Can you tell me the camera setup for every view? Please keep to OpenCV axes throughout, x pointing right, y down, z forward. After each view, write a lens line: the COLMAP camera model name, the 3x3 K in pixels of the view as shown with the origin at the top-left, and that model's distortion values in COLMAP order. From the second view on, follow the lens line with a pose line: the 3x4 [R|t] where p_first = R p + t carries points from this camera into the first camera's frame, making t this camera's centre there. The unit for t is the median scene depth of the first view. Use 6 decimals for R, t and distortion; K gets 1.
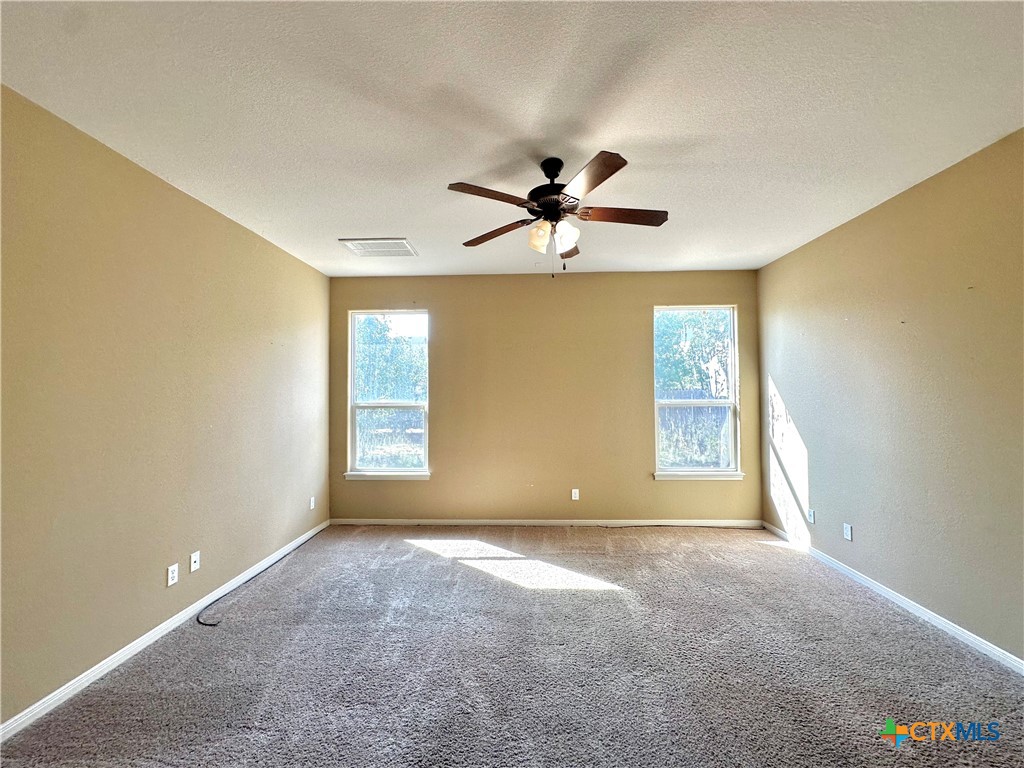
lens RADIAL K [[408.3, 0, 521.6], [0, 408.3, 381.6], [0, 0, 1]] dist [-0.000653, 0.000374]
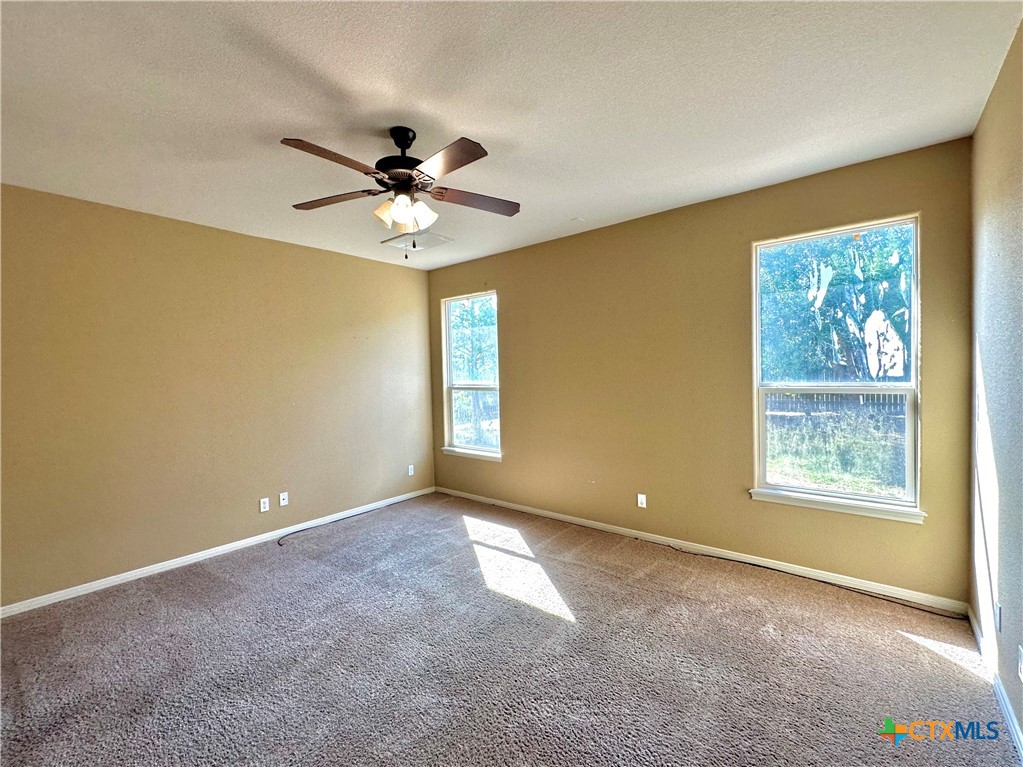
lens RADIAL K [[441.4, 0, 511.0], [0, 441.4, 383.2], [0, 0, 1]] dist [0.000783, 0.000077]
pose [[0.796135, 0.004398, -0.605103, 0.459430], [0.033969, 0.998072, 0.051947, -0.006775], [0.604164, -0.061912, 0.794451, 0.177692]]
